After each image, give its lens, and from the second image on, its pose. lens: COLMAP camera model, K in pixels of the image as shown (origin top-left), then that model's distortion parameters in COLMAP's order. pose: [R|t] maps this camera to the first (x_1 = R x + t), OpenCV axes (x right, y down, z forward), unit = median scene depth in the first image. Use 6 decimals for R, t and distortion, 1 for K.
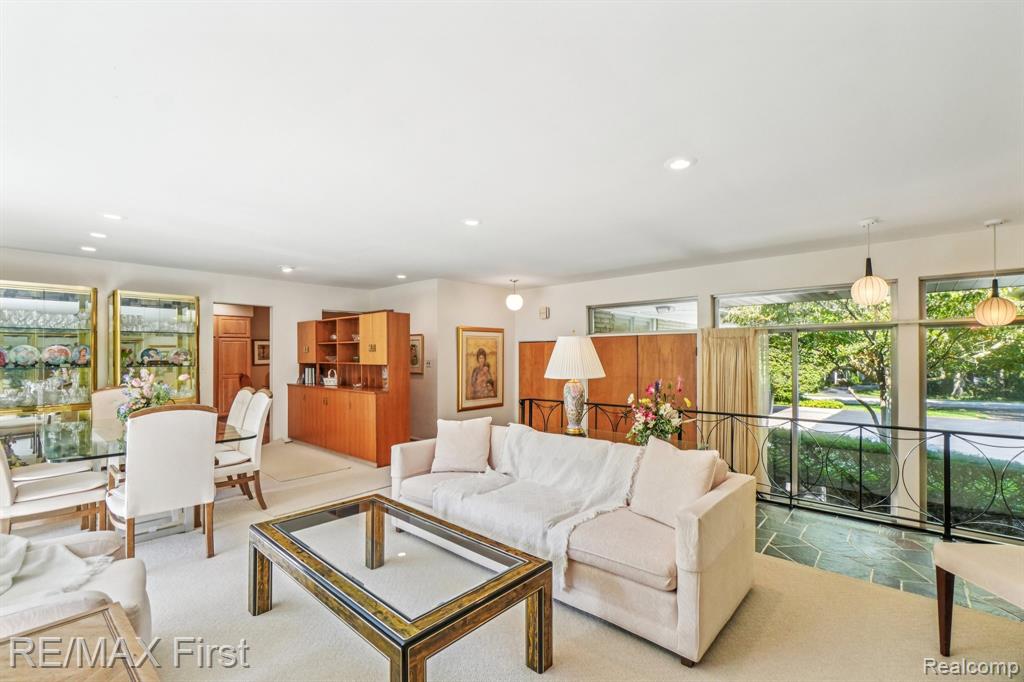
lens RADIAL K [[445.8, 0, 509.2], [0, 445.8, 351.0], [0, 0, 1]] dist [-0.002128, 0.001482]
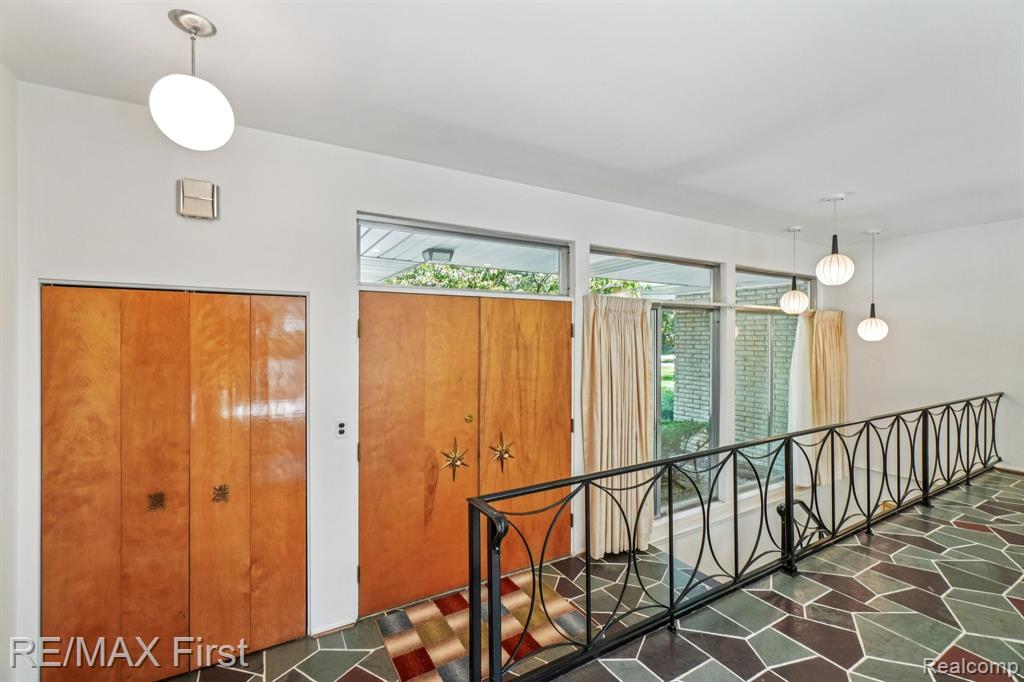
lens RADIAL K [[445.8, 0, 520.7], [0, 445.8, 340.4], [0, 0, 1]] dist [-0.002128, 0.001482]
pose [[0.300823, -0.007475, 0.953651, -0.185335], [-0.014210, 0.999823, 0.012320, 0.008272], [-0.953574, -0.017257, 0.300664, 0.847168]]
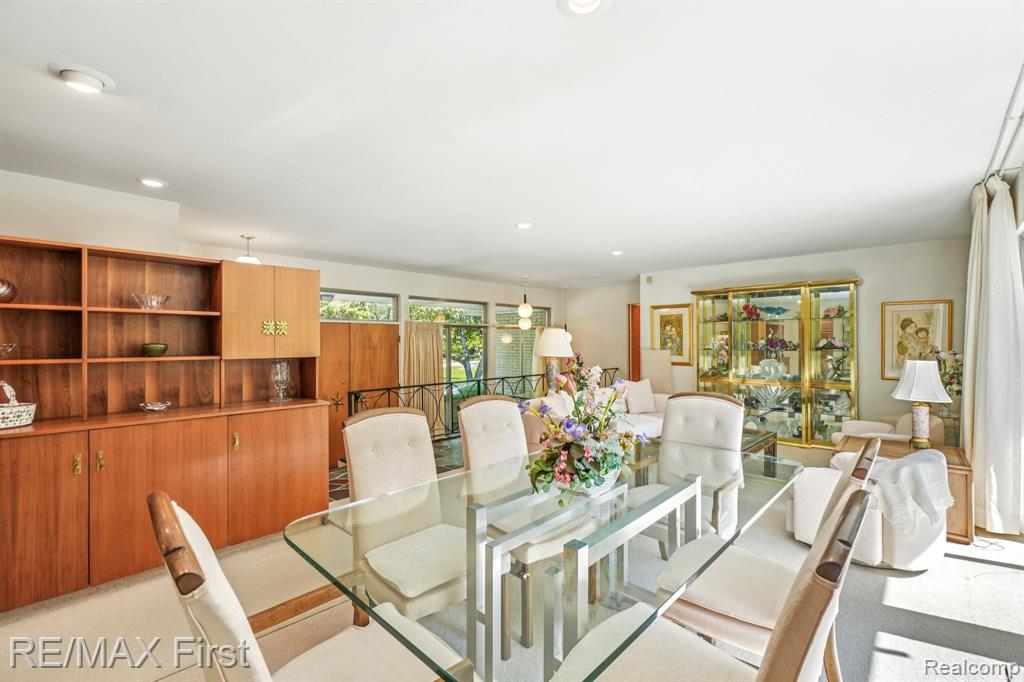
lens RADIAL K [[445.8, 0, 516.6], [0, 445.8, 339.7], [0, 0, 1]] dist [-0.002128, 0.001482]
pose [[0.028245, 0.005542, 0.999586, -0.770760], [-0.010224, 0.999934, -0.005255, 0.006389], [-0.999549, -0.010072, 0.028300, 0.615461]]
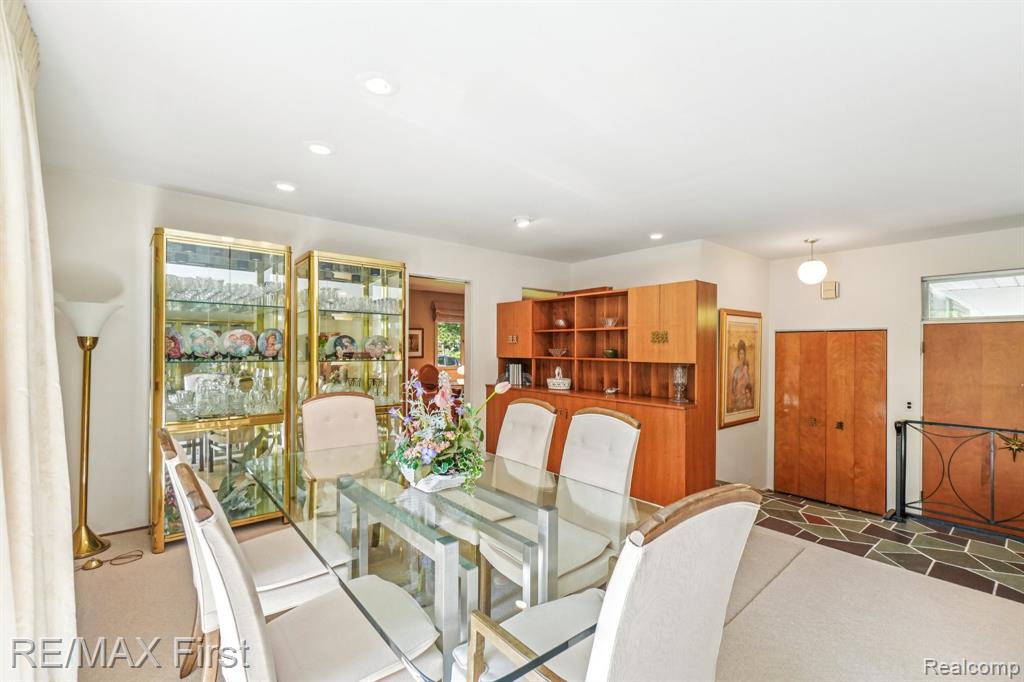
lens RADIAL K [[445.8, 0, 516.2], [0, 445.8, 348.5], [0, 0, 1]] dist [-0.002128, 0.001482]
pose [[0.989177, 0.009737, -0.146402, -0.374571], [-0.008691, 0.999932, 0.007778, 0.006469], [0.146468, -0.006422, 0.989195, 0.288285]]
